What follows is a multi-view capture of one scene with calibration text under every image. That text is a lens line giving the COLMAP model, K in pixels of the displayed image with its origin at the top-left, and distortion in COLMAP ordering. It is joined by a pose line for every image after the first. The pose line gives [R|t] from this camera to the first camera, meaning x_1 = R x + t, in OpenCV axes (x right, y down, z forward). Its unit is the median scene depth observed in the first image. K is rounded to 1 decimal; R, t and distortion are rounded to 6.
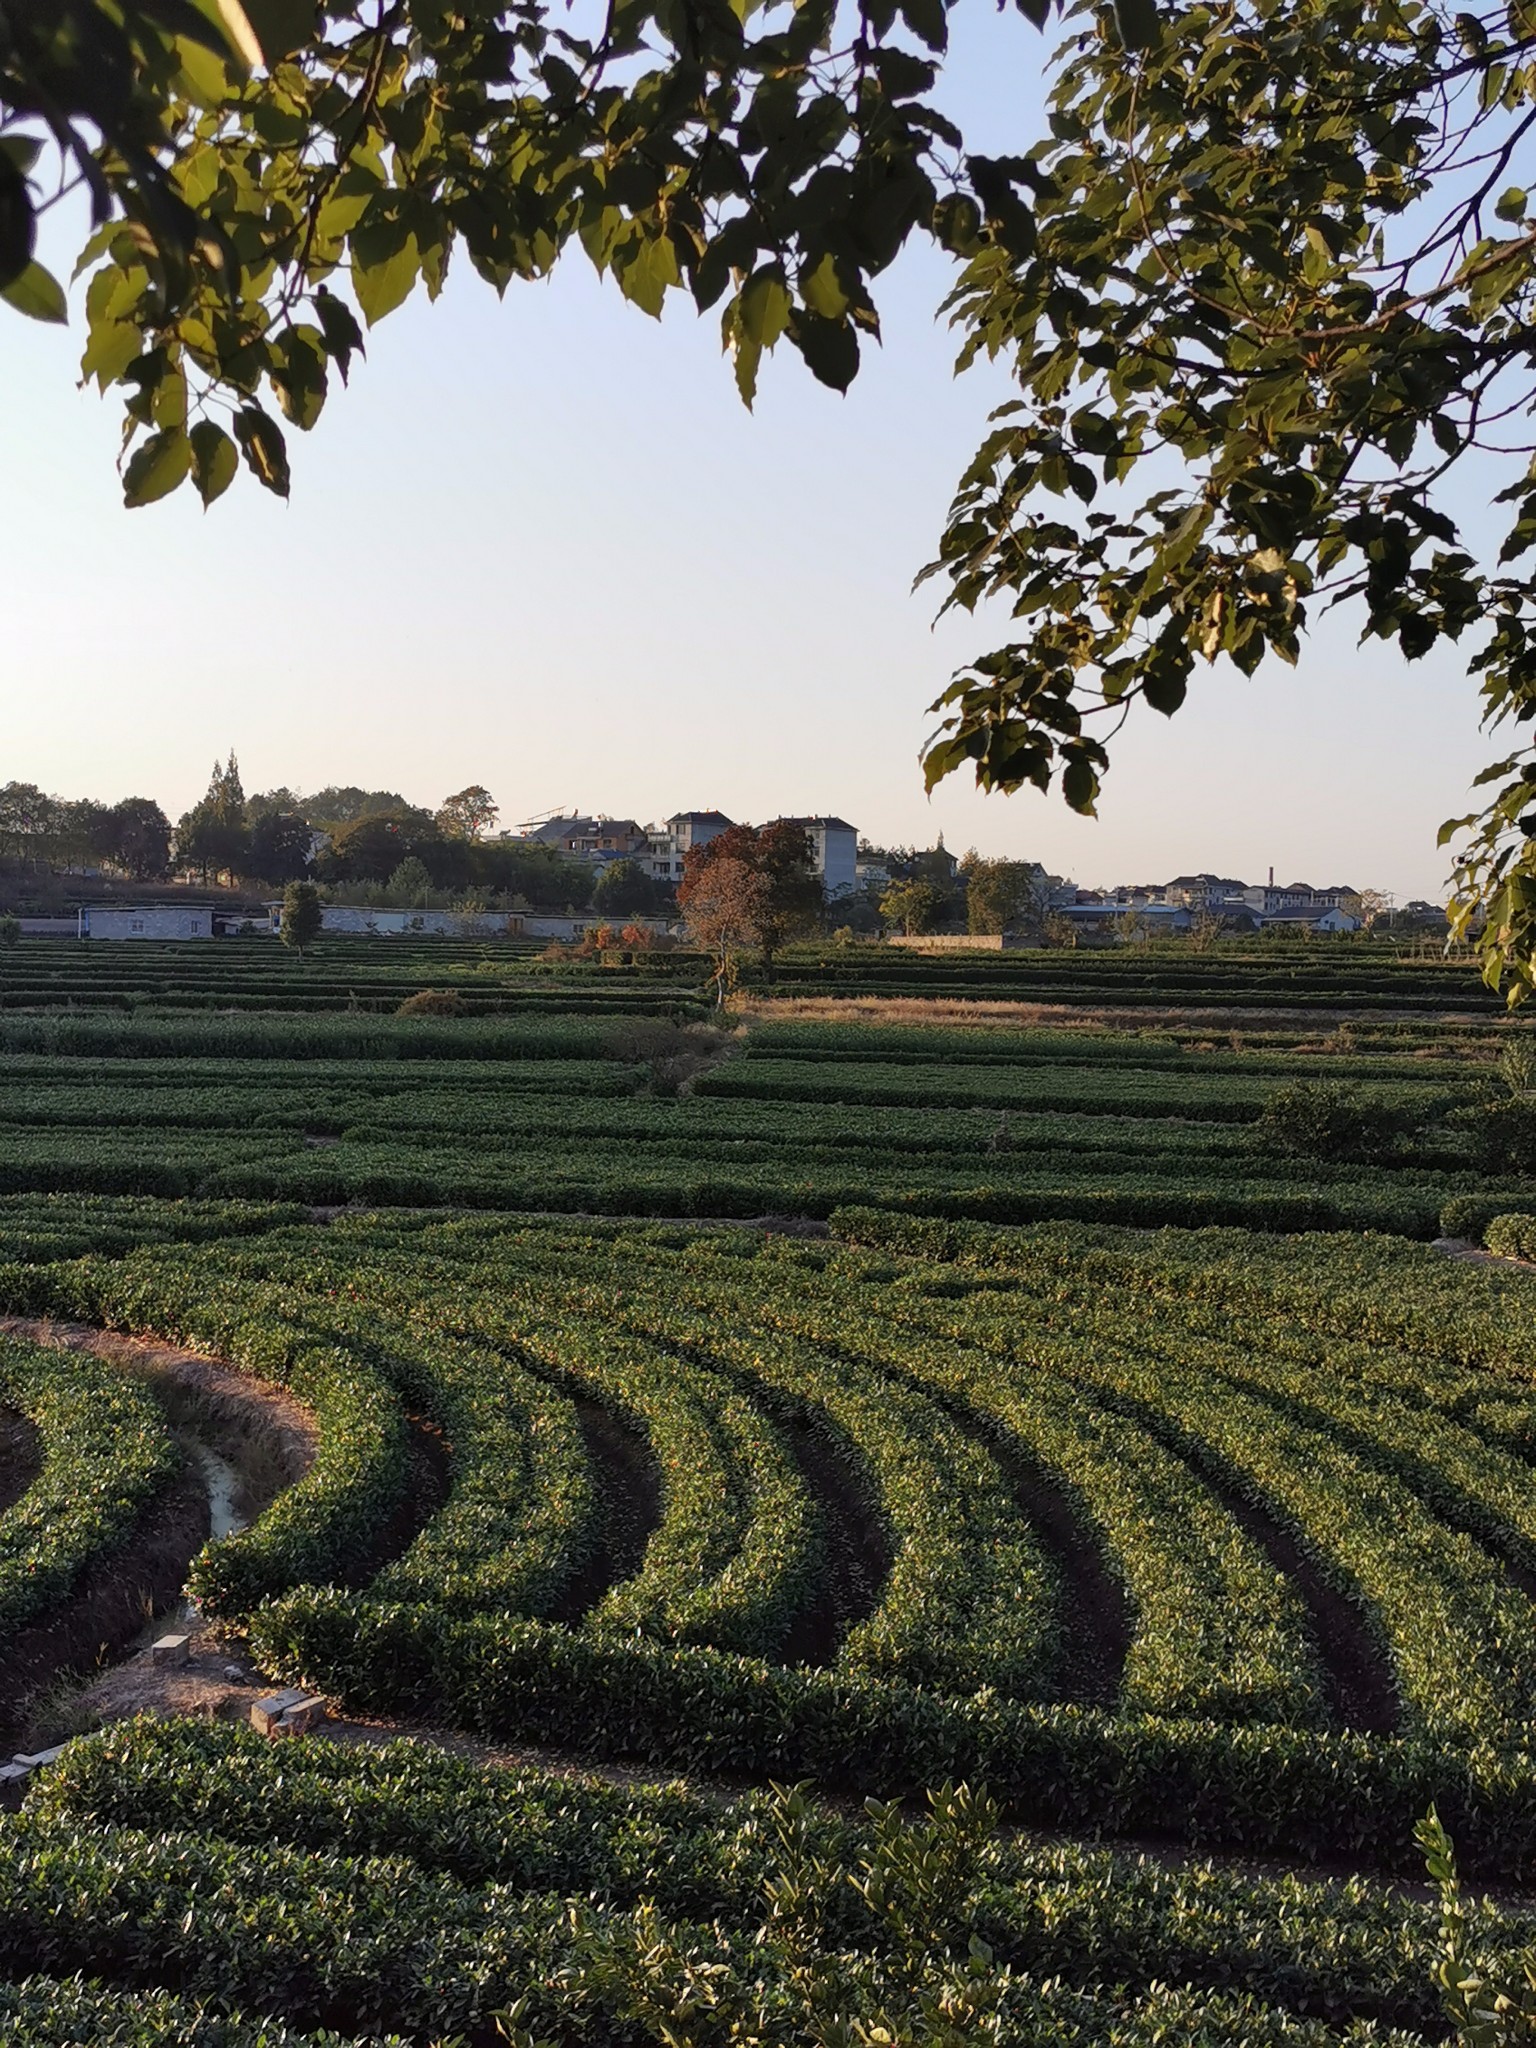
lens RADIAL K [[2578.9, 0, 768.0], [0, 2578.9, 1024.0], [0, 0, 1]] dist [0.004734, -0.005637]
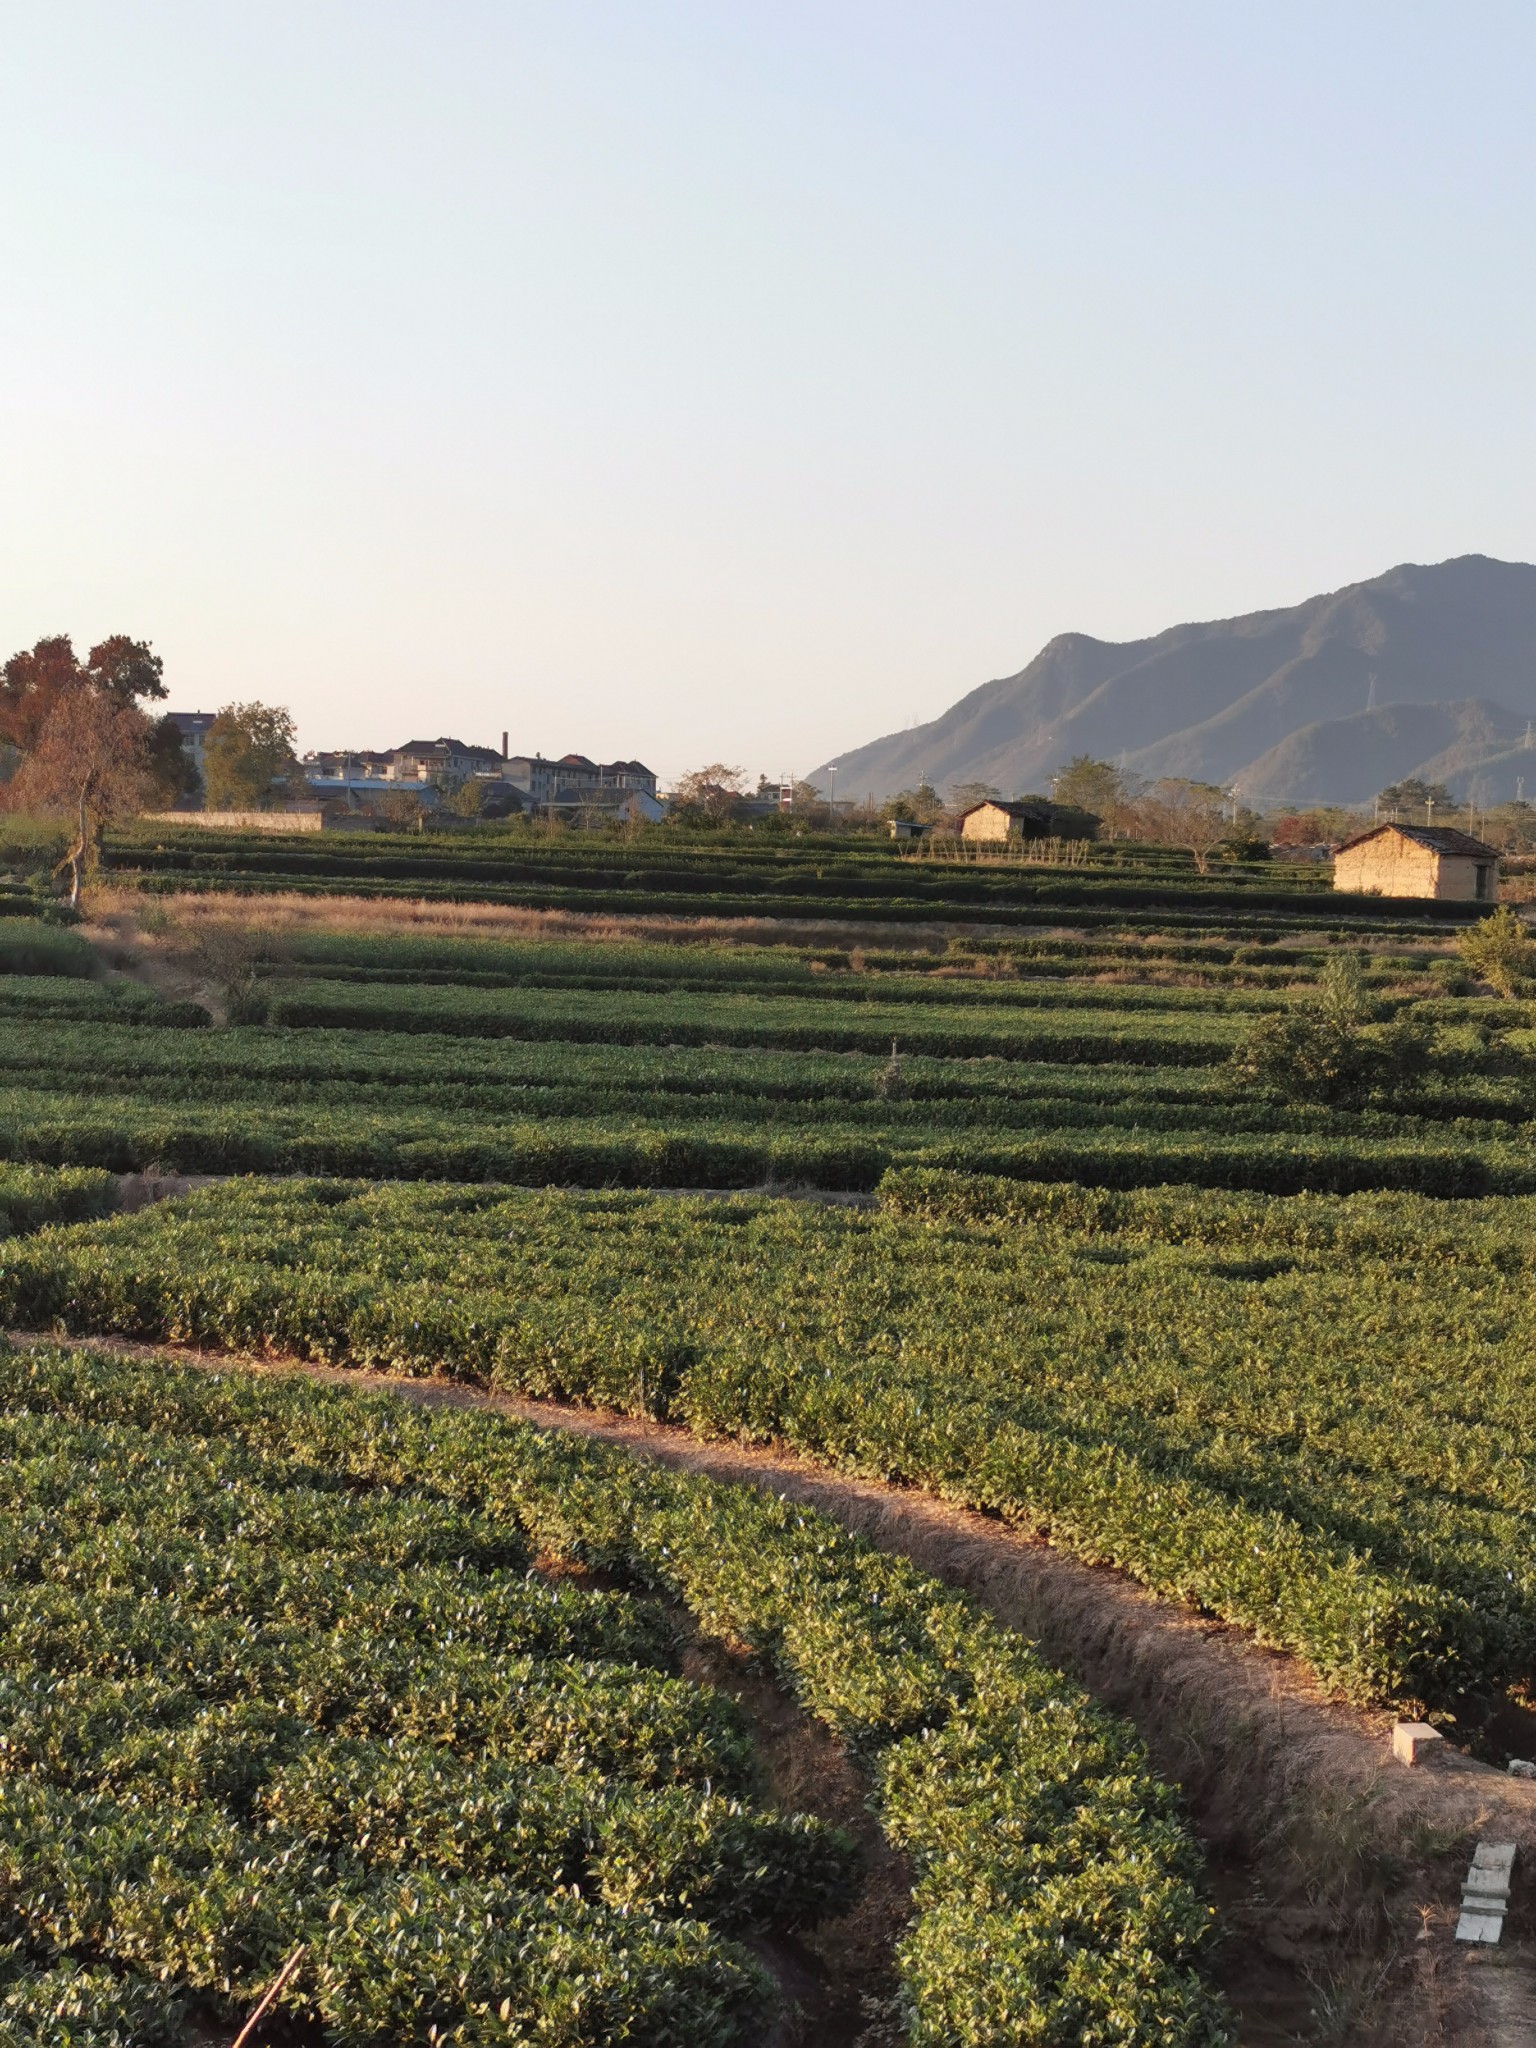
lens RADIAL K [[3555.2, 0, 768.0], [0, 3555.2, 1024.0], [0, 0, 1]] dist [-0.035409, -0.056468]
pose [[0.954608, 0.005531, 0.297813, -0.136035], [-0.012182, 0.999716, 0.020484, 0.003744], [-0.297615, -0.023182, 0.954405, 0.014565]]
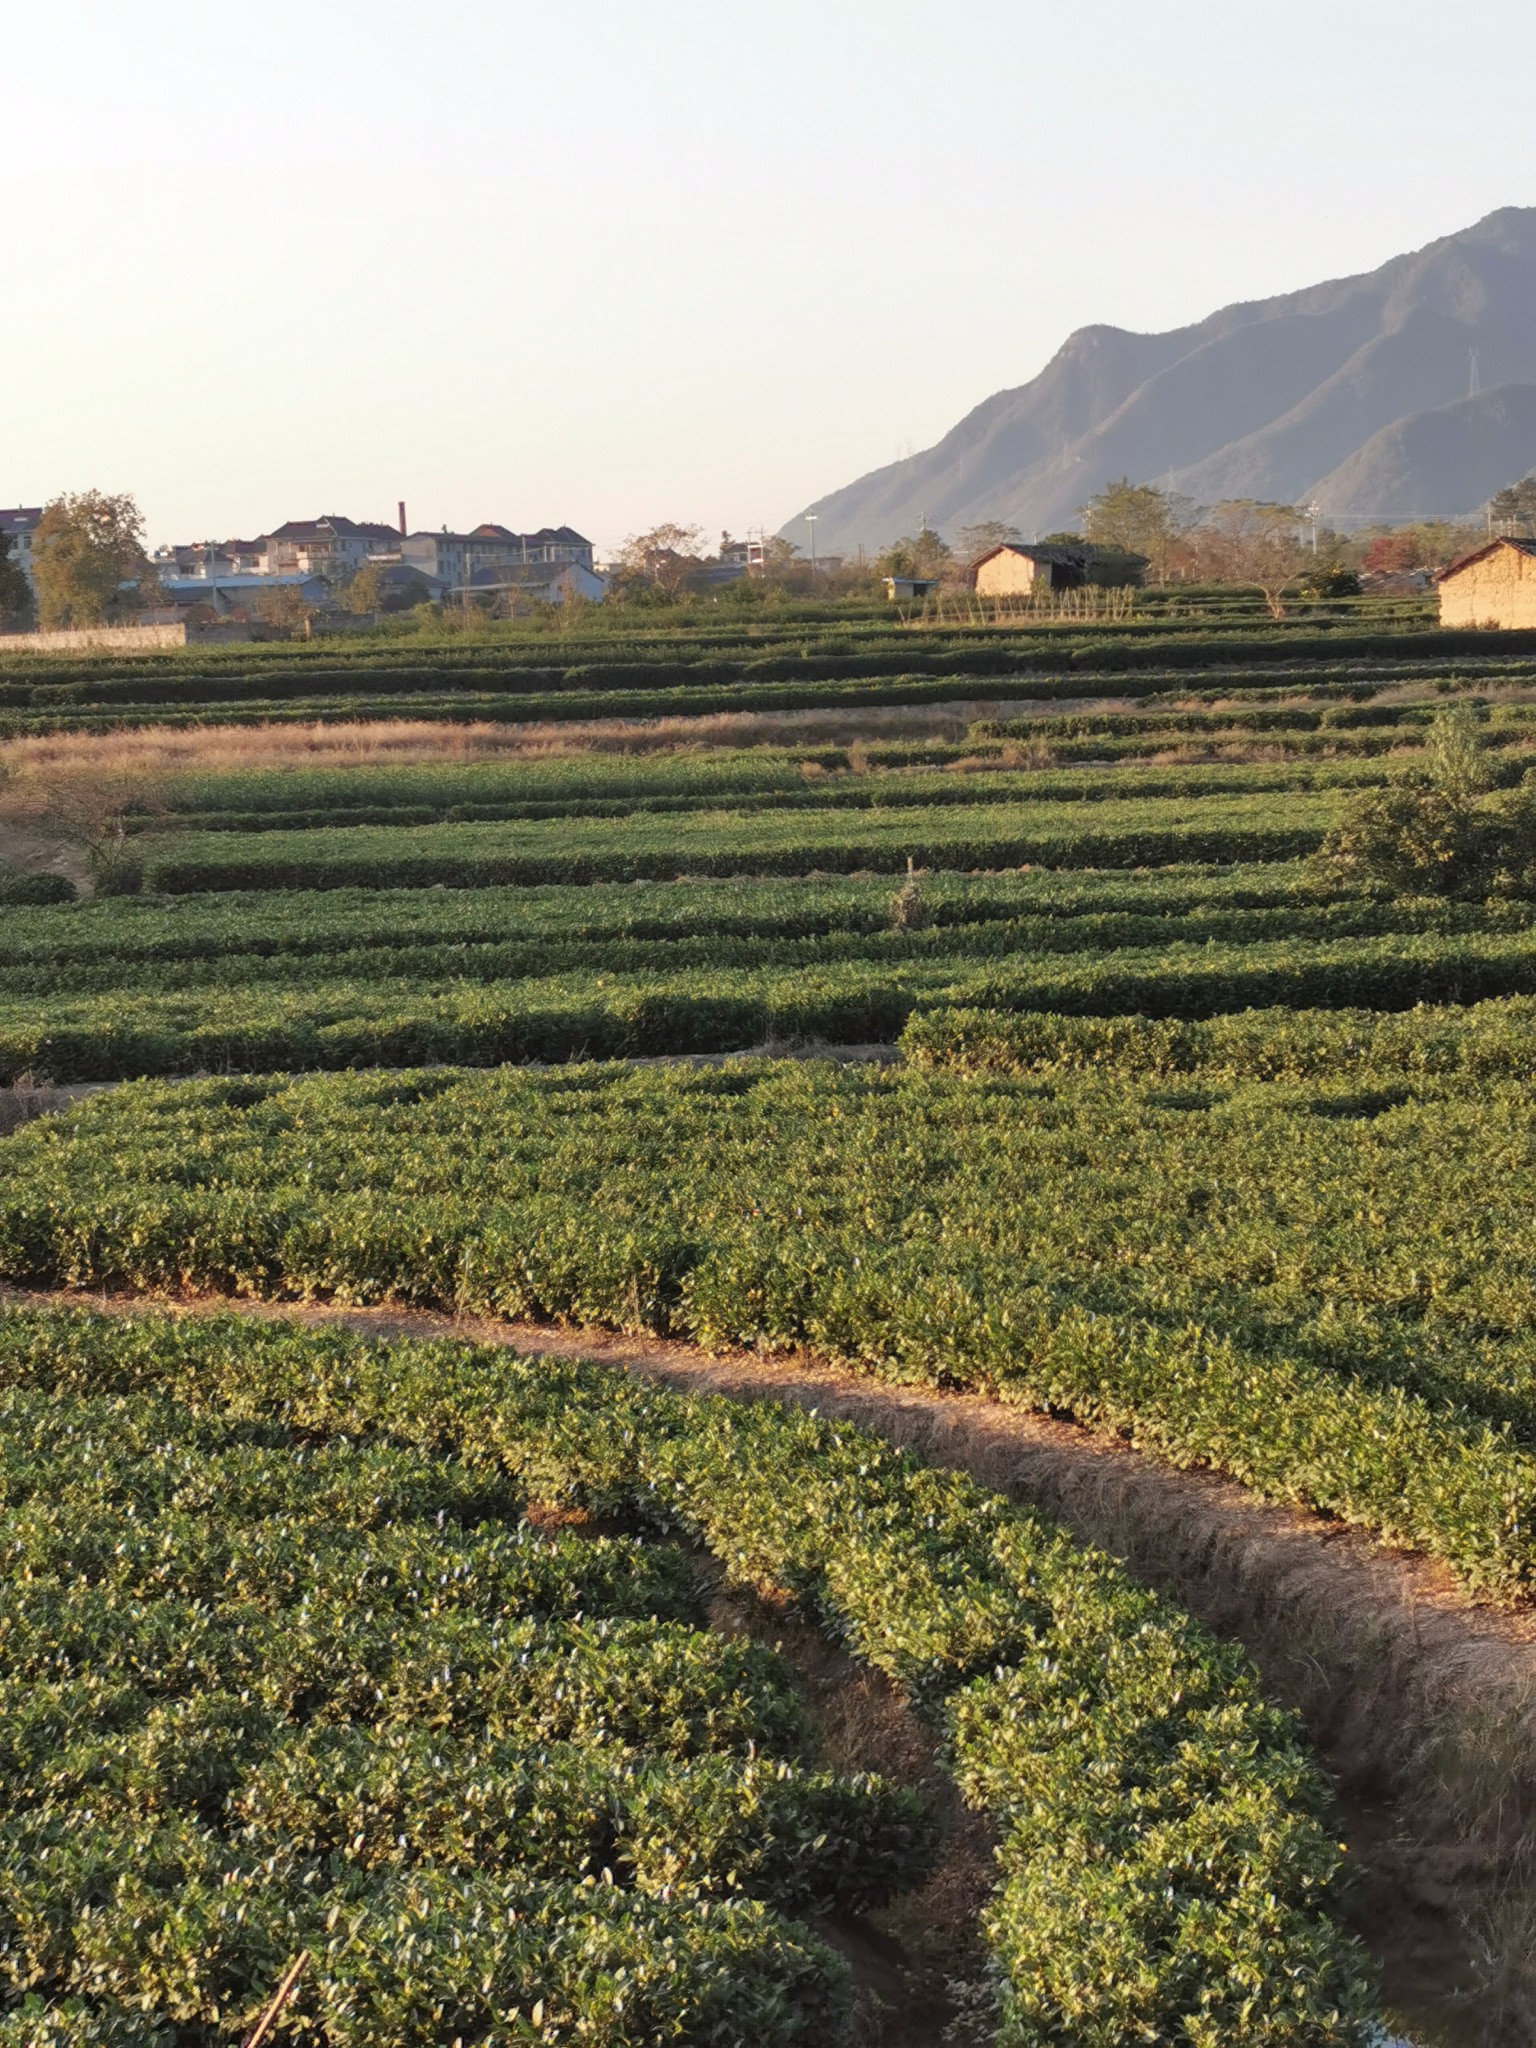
lens RADIAL K [[4416.6, 0, 768.0], [0, 4416.6, 1024.0], [0, 0, 1]] dist [0.100899, -0.422464]
pose [[0.951483, -0.077156, 0.297871, -0.139599], [0.061396, 0.996191, 0.061924, 0.002603], [-0.301514, -0.040631, 0.952596, 0.003126]]
